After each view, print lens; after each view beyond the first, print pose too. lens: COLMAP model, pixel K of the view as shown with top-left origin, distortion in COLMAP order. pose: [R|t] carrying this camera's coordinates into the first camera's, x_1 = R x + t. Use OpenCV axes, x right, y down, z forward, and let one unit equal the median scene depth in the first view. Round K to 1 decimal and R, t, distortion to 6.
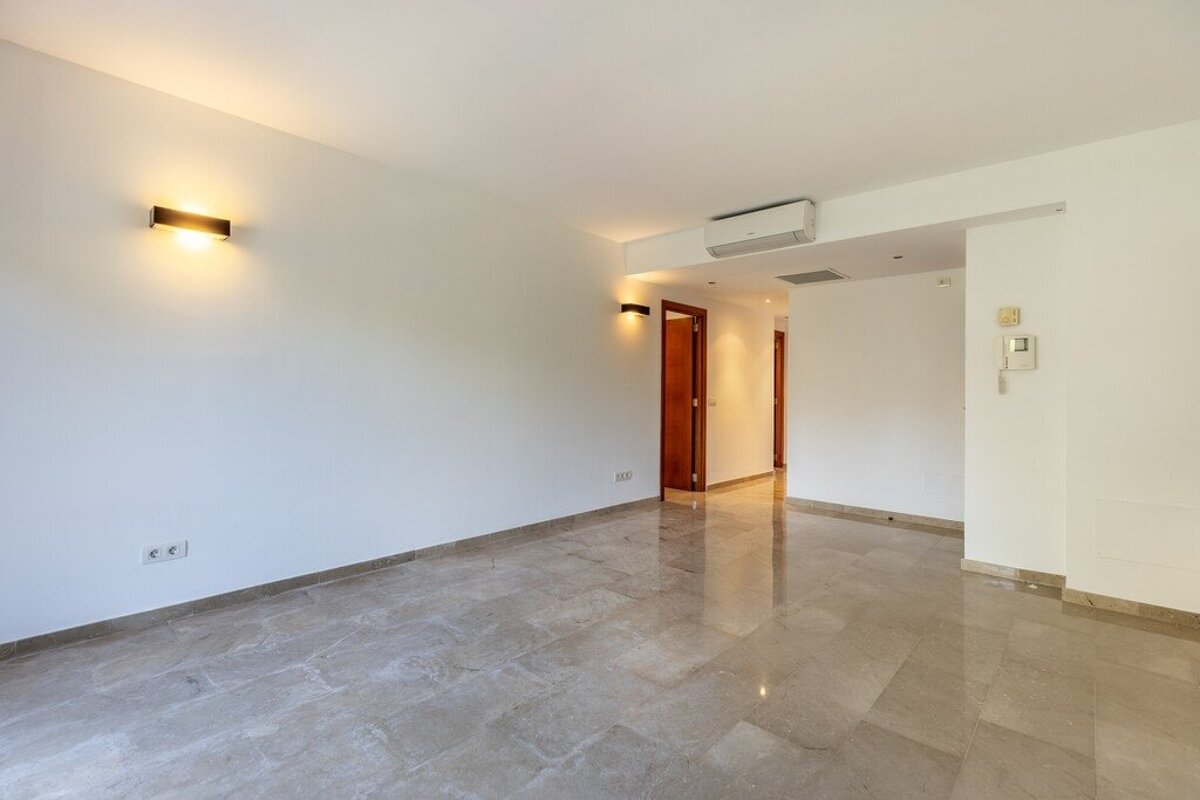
lens RADIAL K [[544.0, 0, 595.3], [0, 544.0, 391.4], [0, 0, 1]] dist [0.004679, 0.000529]
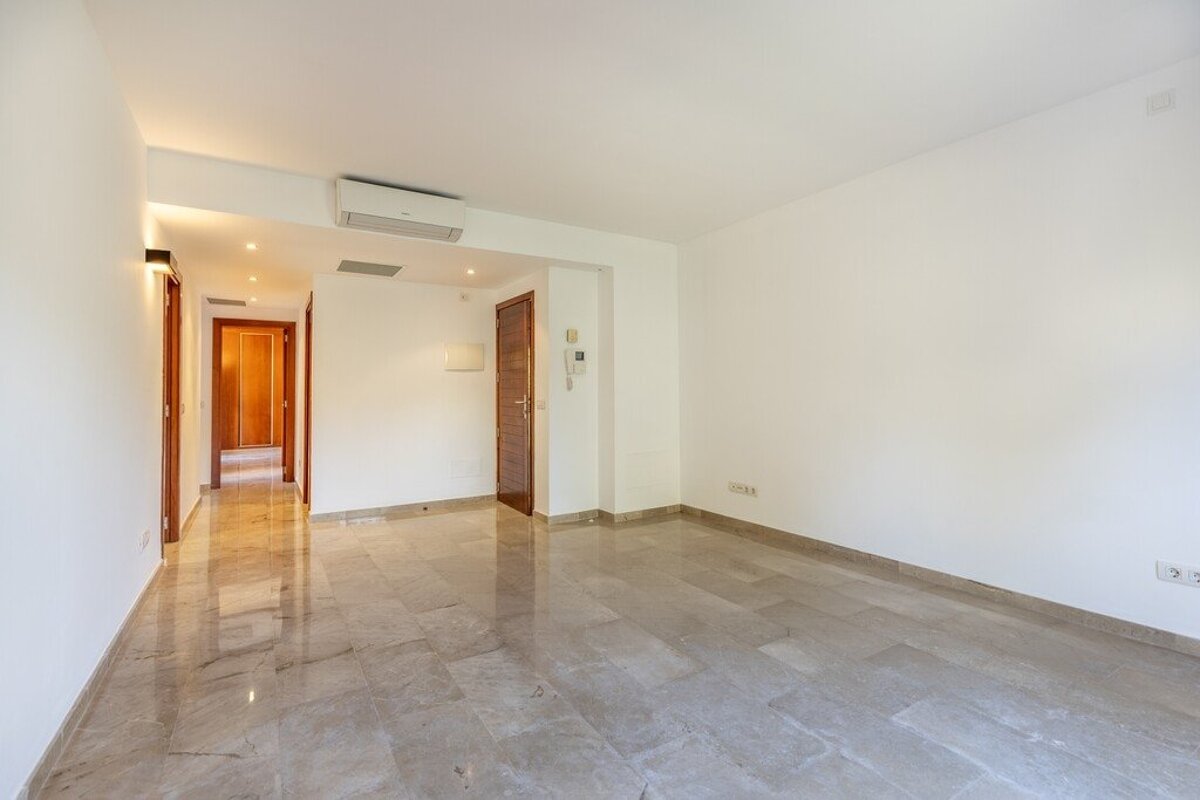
lens RADIAL K [[544.0, 0, 595.3], [0, 544.0, 395.0], [0, 0, 1]] dist [0.004679, 0.000529]
pose [[0.279310, -0.023104, 0.959923, -0.666603], [0.012017, 0.999716, 0.020565, -0.014450], [-0.960126, 0.005791, 0.279509, 0.635760]]
